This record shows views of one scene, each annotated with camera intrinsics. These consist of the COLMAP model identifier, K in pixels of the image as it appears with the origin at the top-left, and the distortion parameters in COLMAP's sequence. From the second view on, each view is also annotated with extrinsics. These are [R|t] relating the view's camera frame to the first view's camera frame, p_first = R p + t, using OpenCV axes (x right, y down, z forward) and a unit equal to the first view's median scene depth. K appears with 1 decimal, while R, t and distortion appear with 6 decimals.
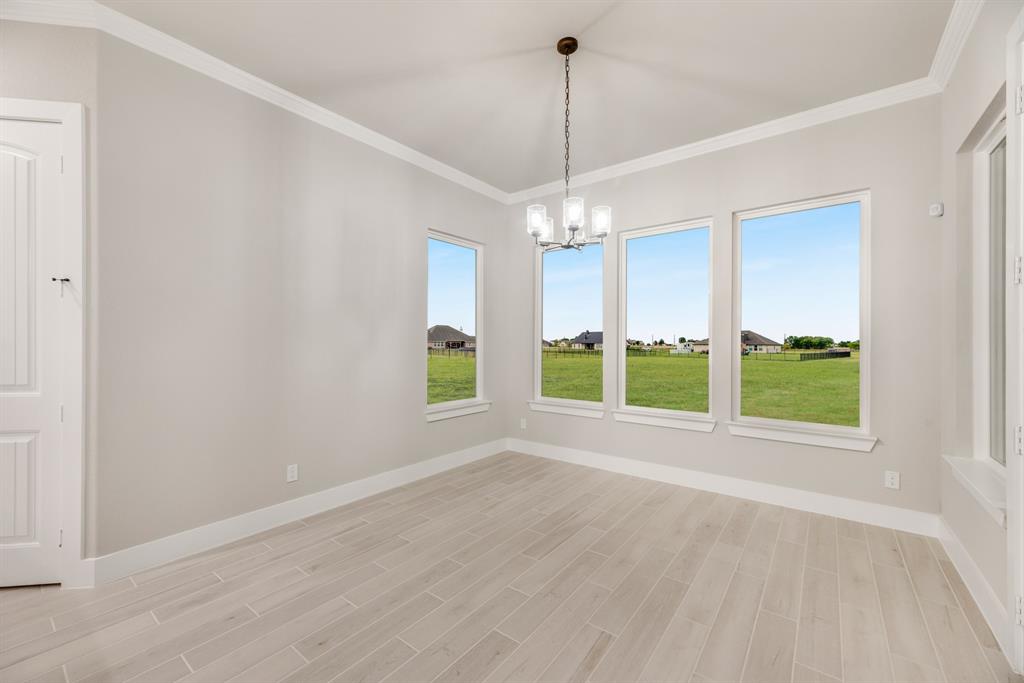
lens RADIAL K [[410.8, 0, 516.3], [0, 410.8, 344.1], [0, 0, 1]] dist [0.000721, -0.000090]
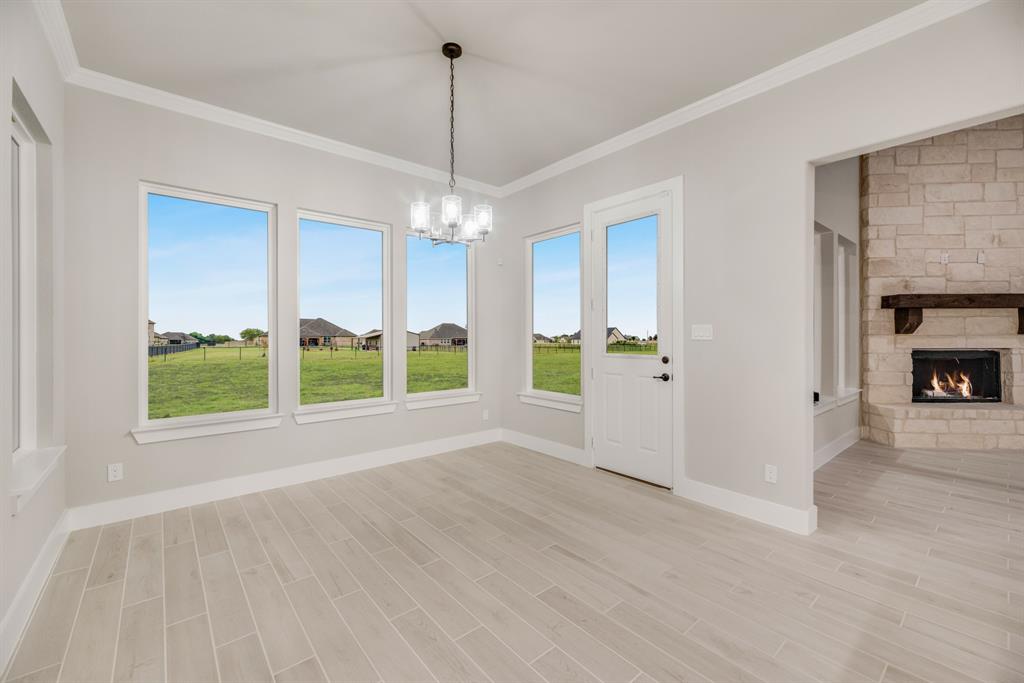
lens RADIAL K [[410.8, 0, 516.3], [0, 410.8, 344.1], [0, 0, 1]] dist [0.000721, -0.000090]
pose [[0.204030, -0.023513, 0.978682, -0.841884], [-0.004438, 0.999679, 0.024942, -0.012957], [-0.978955, -0.009432, 0.203861, 0.609966]]
